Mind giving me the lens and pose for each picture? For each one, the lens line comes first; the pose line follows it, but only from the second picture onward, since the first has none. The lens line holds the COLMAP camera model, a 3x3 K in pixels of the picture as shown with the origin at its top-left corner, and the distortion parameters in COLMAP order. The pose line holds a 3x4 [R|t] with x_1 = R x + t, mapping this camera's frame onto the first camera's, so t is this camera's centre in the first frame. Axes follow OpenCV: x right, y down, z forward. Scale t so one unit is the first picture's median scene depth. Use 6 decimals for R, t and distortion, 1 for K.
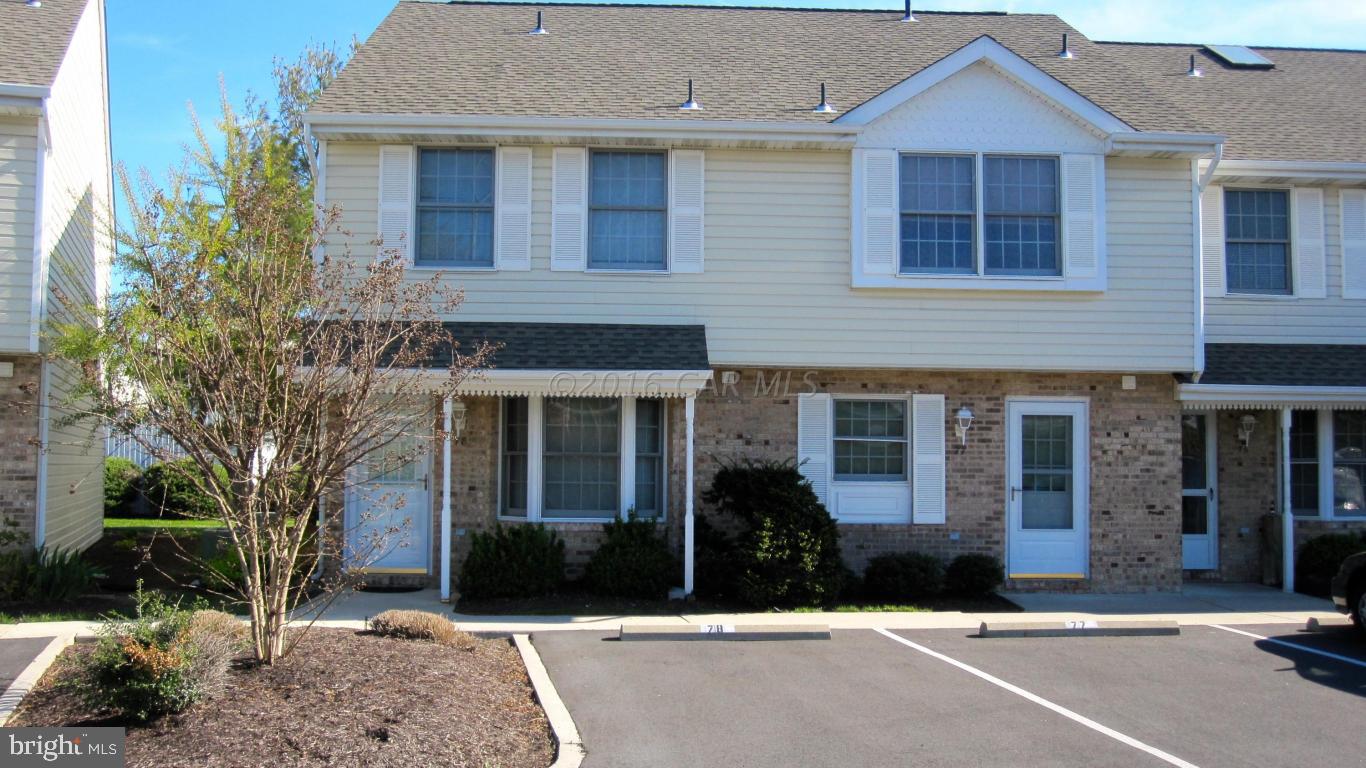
lens RADIAL K [[1349.3, 0, 682.3], [0, 1349.3, 390.4], [0, 0, 1]] dist [-0.058652, 0.000000]
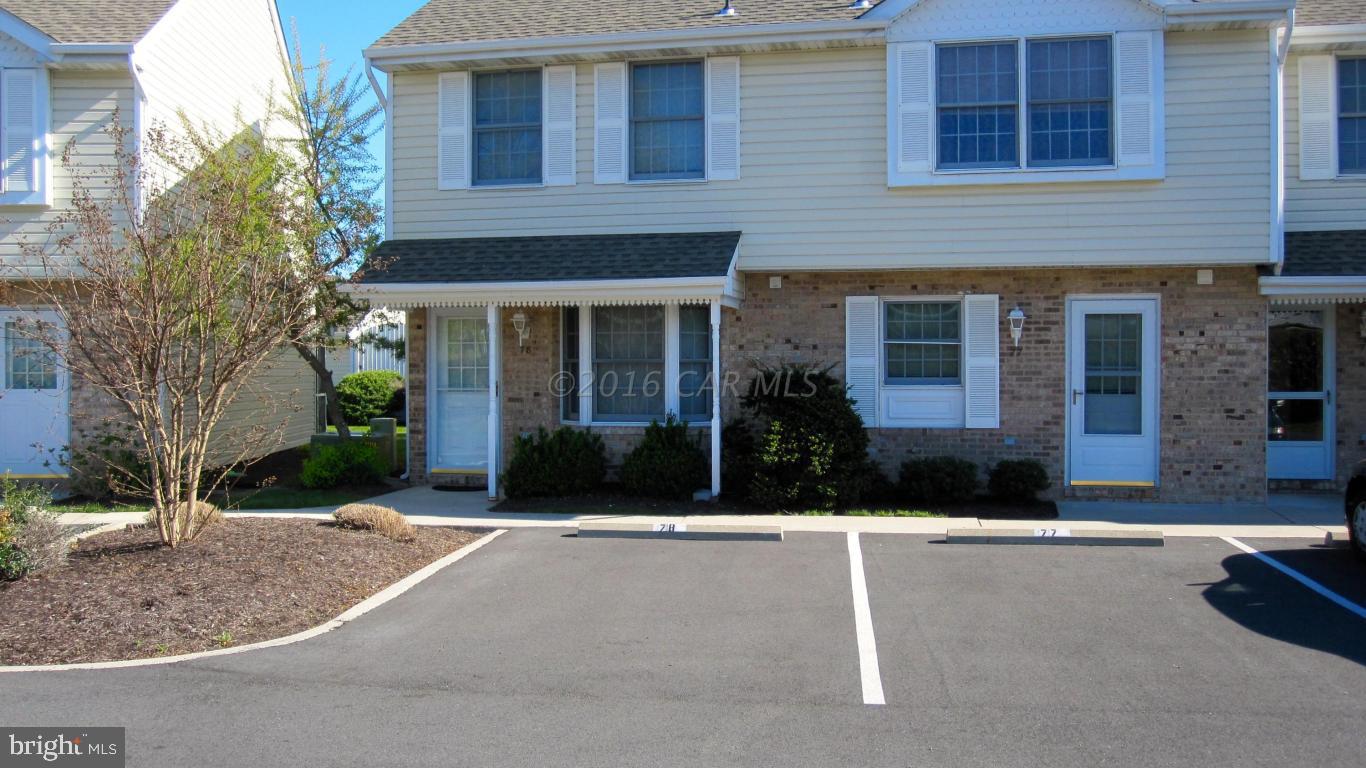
lens RADIAL K [[1349.3, 0, 681.4], [0, 1349.3, 381.5], [0, 0, 1]] dist [-0.058652, 0.000000]
pose [[0.964023, -0.008142, -0.265692, 0.238770], [0.024235, 0.998060, 0.057347, 0.004773], [0.264710, -0.061723, 0.962351, 0.012236]]
